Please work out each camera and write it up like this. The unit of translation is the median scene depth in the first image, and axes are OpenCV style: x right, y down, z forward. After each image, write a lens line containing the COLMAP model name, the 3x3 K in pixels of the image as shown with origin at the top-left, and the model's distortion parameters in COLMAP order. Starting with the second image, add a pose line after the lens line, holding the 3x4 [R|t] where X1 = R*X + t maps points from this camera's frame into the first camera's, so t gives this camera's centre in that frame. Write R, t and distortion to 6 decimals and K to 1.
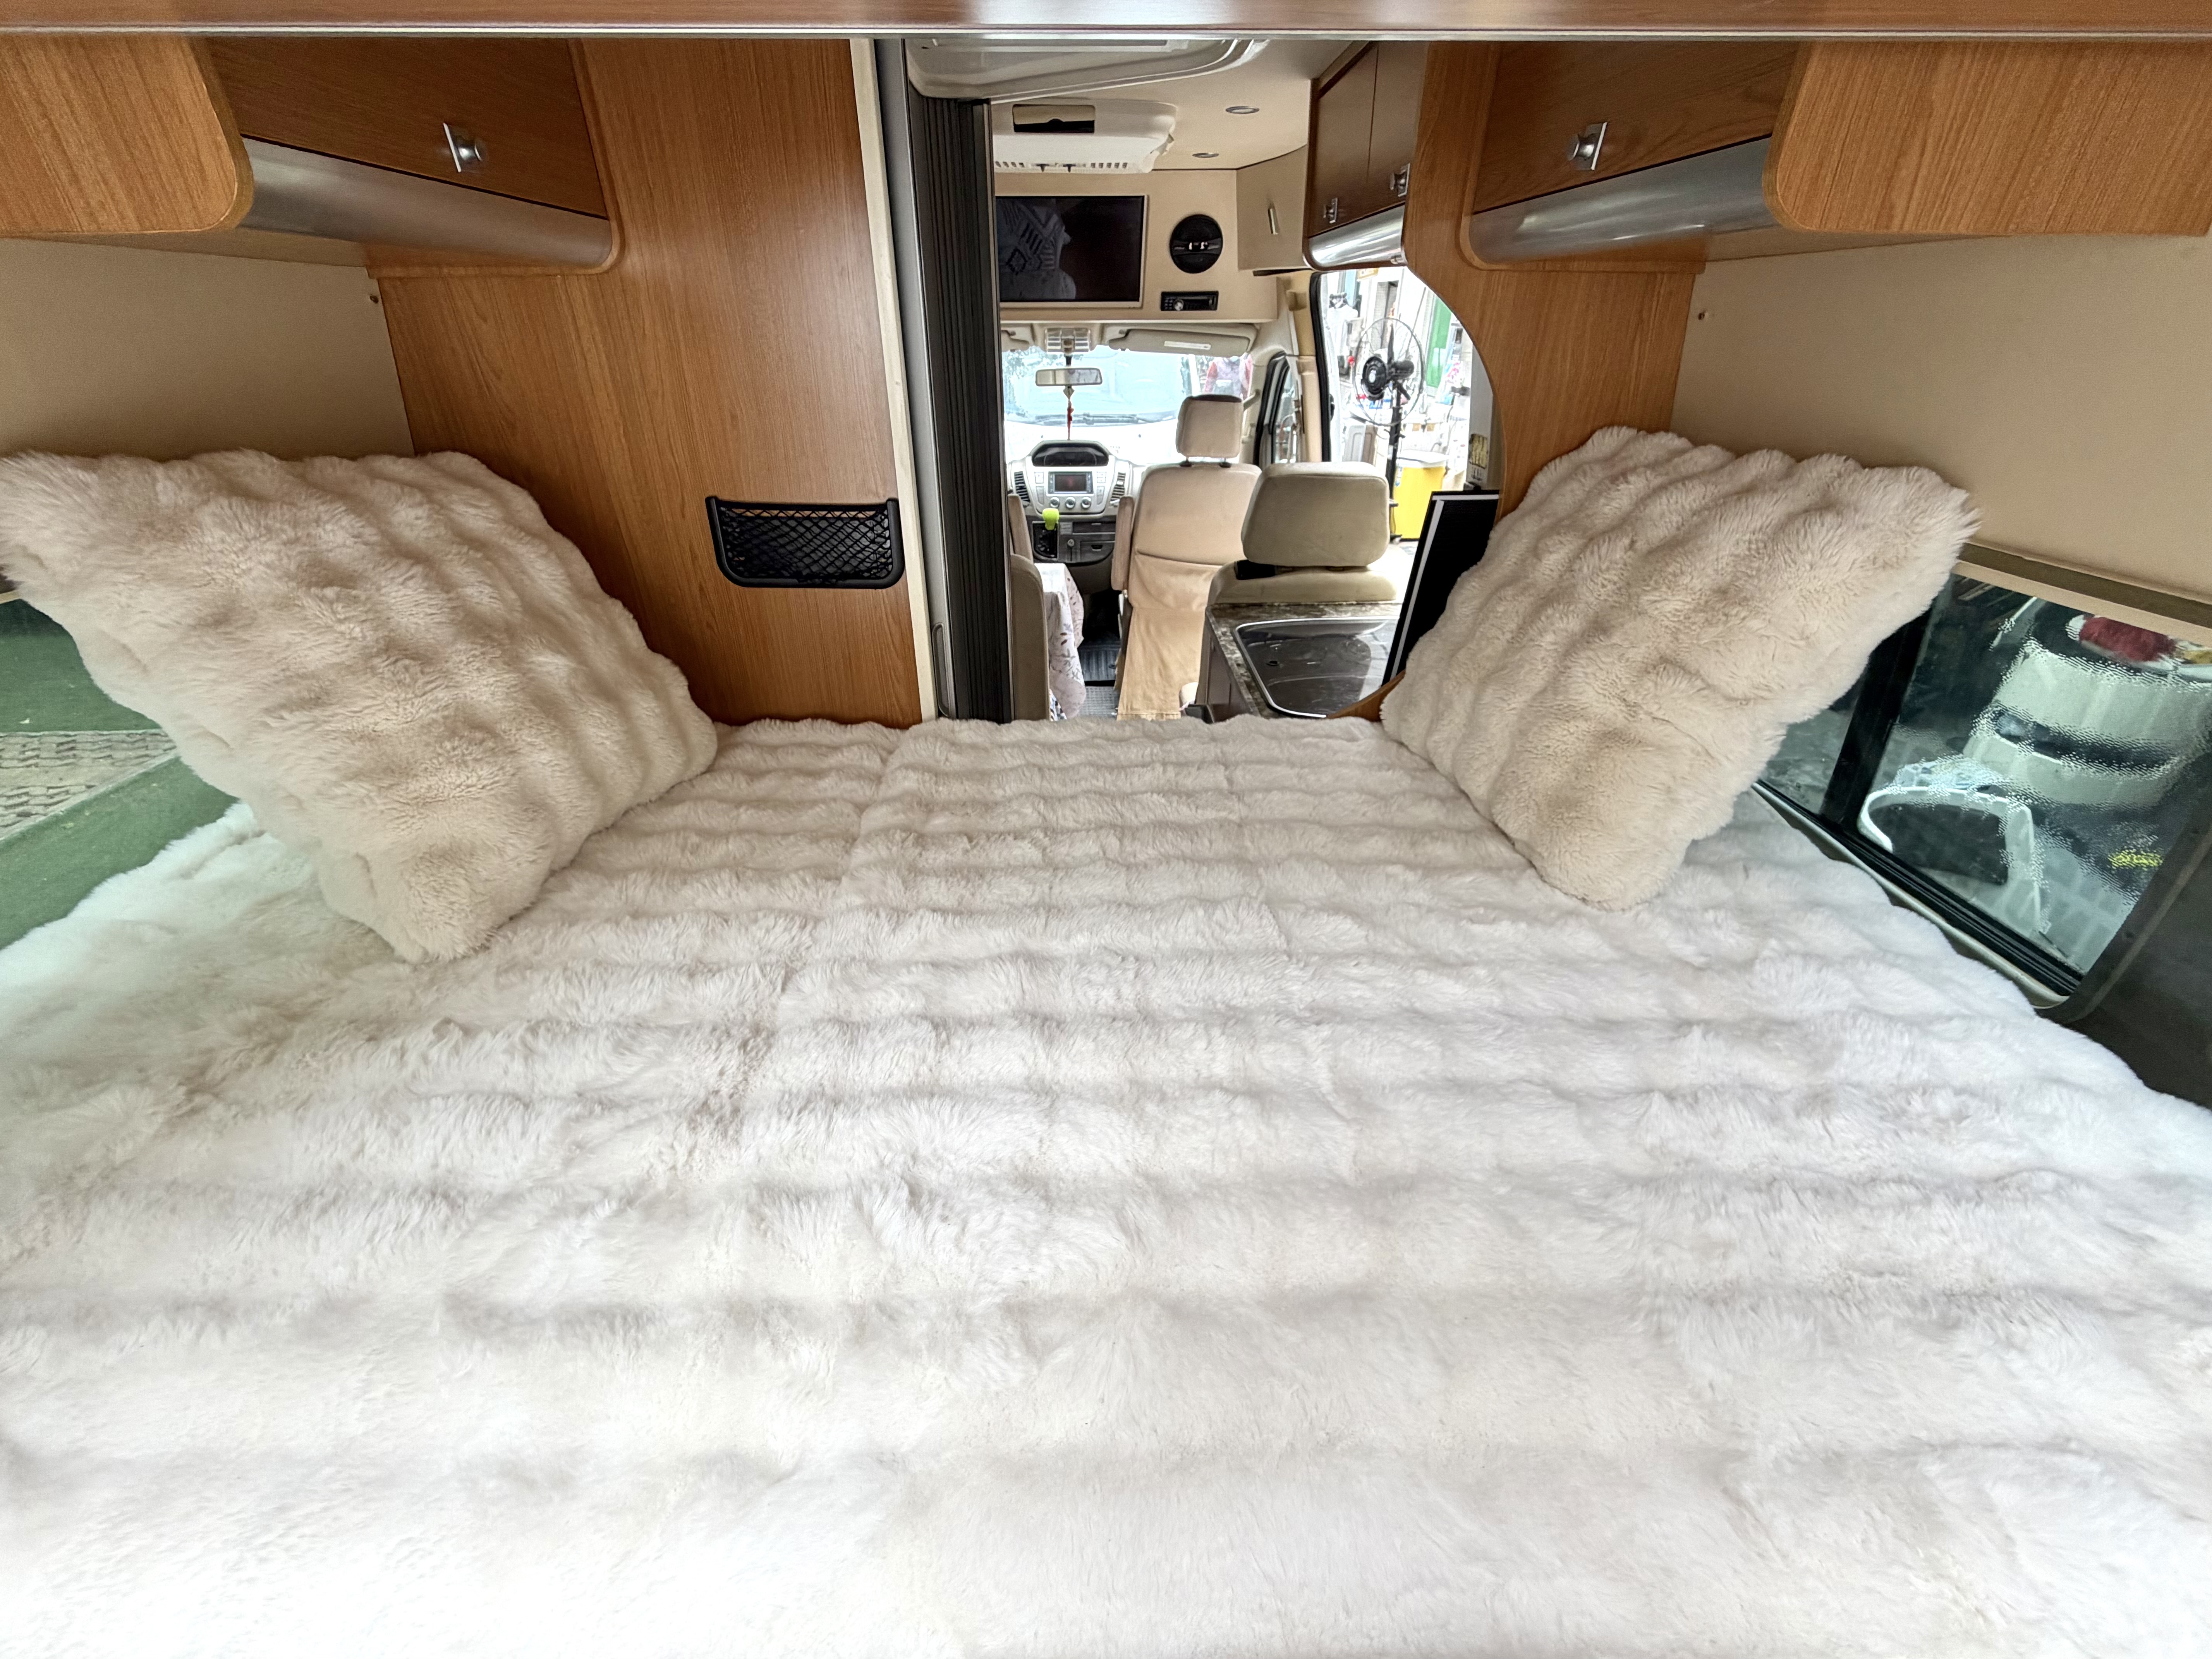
lens RADIAL K [[875.7, 0, 1106.0], [0, 875.7, 829.5], [0, 0, 1]] dist [-0.002713, -0.000426]
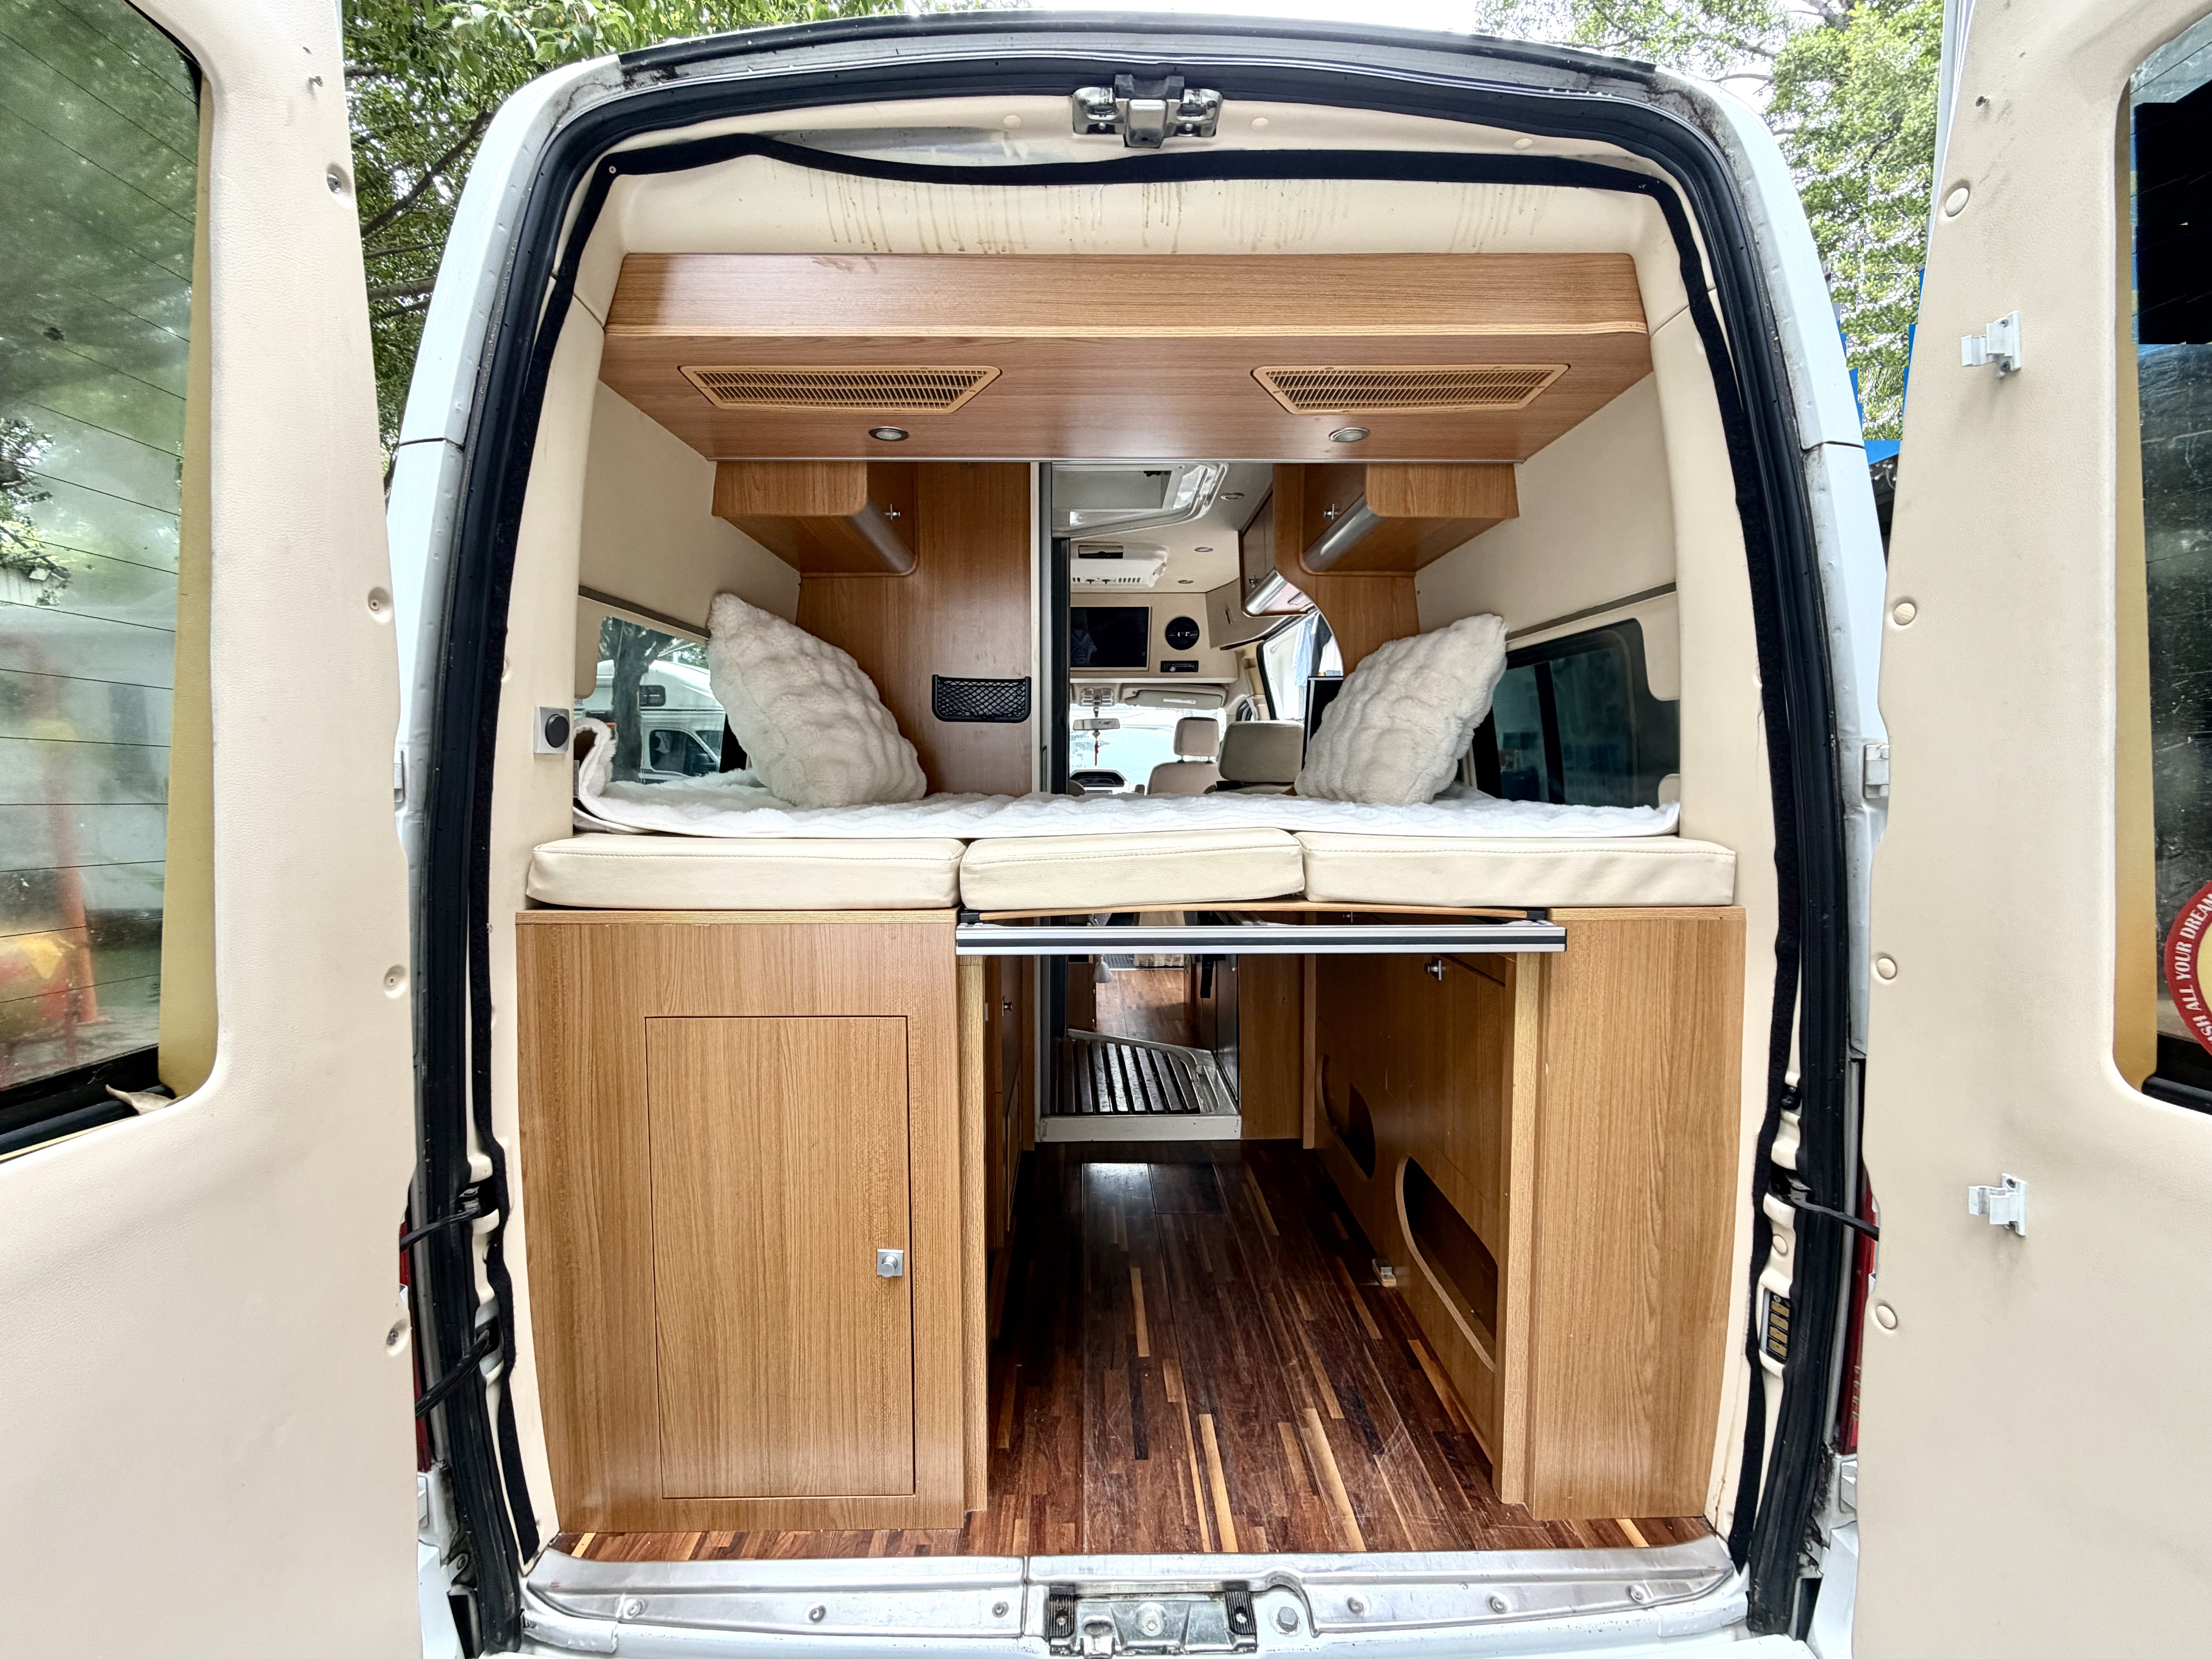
lens RADIAL K [[875.7, 0, 1106.0], [0, 875.7, 829.5], [0, 0, 1]] dist [-0.002713, -0.000426]
pose [[0.999986, -0.001158, -0.005182, -0.036125], [-0.001234, 0.898595, -0.438776, 0.458631], [0.005164, 0.438777, 0.898581, -0.350966]]
